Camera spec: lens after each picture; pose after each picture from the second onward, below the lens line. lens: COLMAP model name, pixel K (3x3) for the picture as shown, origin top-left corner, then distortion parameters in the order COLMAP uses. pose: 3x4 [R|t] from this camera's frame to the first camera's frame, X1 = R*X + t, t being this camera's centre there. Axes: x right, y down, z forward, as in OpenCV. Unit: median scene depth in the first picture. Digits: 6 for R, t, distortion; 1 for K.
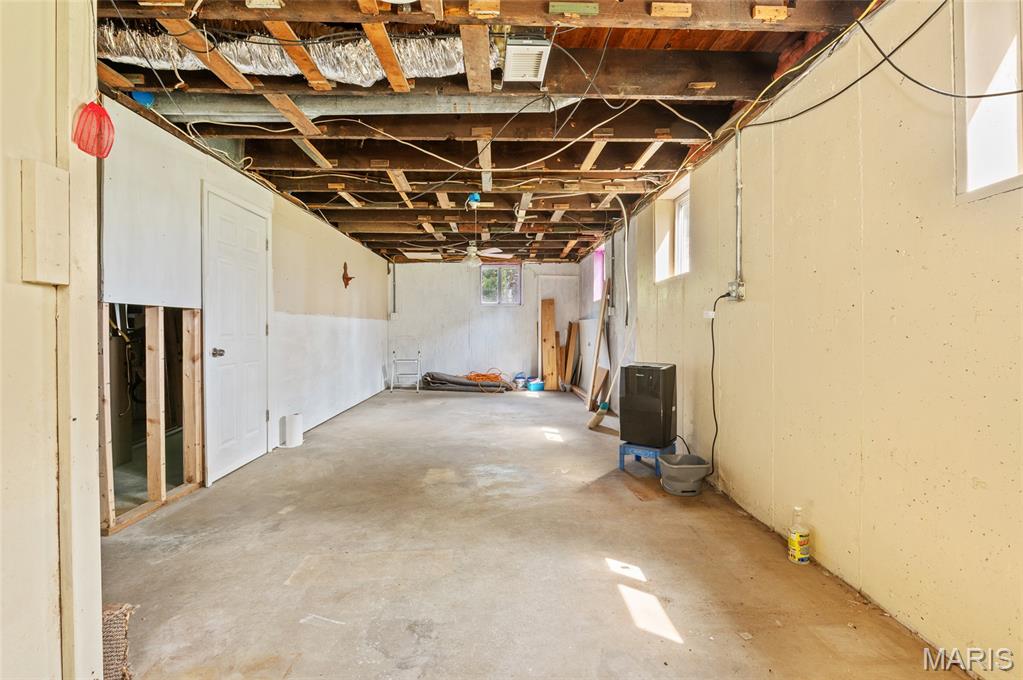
lens RADIAL K [[488.4, 0, 511.6], [0, 488.4, 338.7], [0, 0, 1]] dist [0.000204, 0.000290]
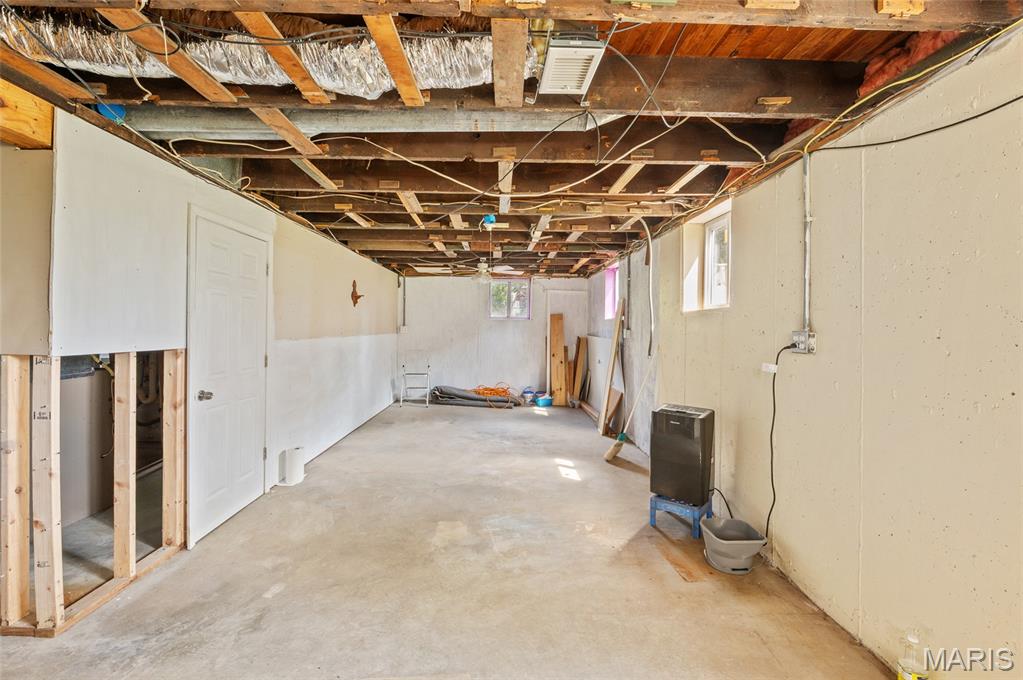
lens RADIAL K [[455.9, 0, 509.2], [0, 455.9, 333.1], [0, 0, 1]] dist [-0.003177, -0.000409]
pose [[0.999889, 0.011390, -0.009611, -0.041627], [-0.011492, 0.999878, -0.010601, -0.090837], [0.009489, 0.010710, 0.999898, 0.186443]]
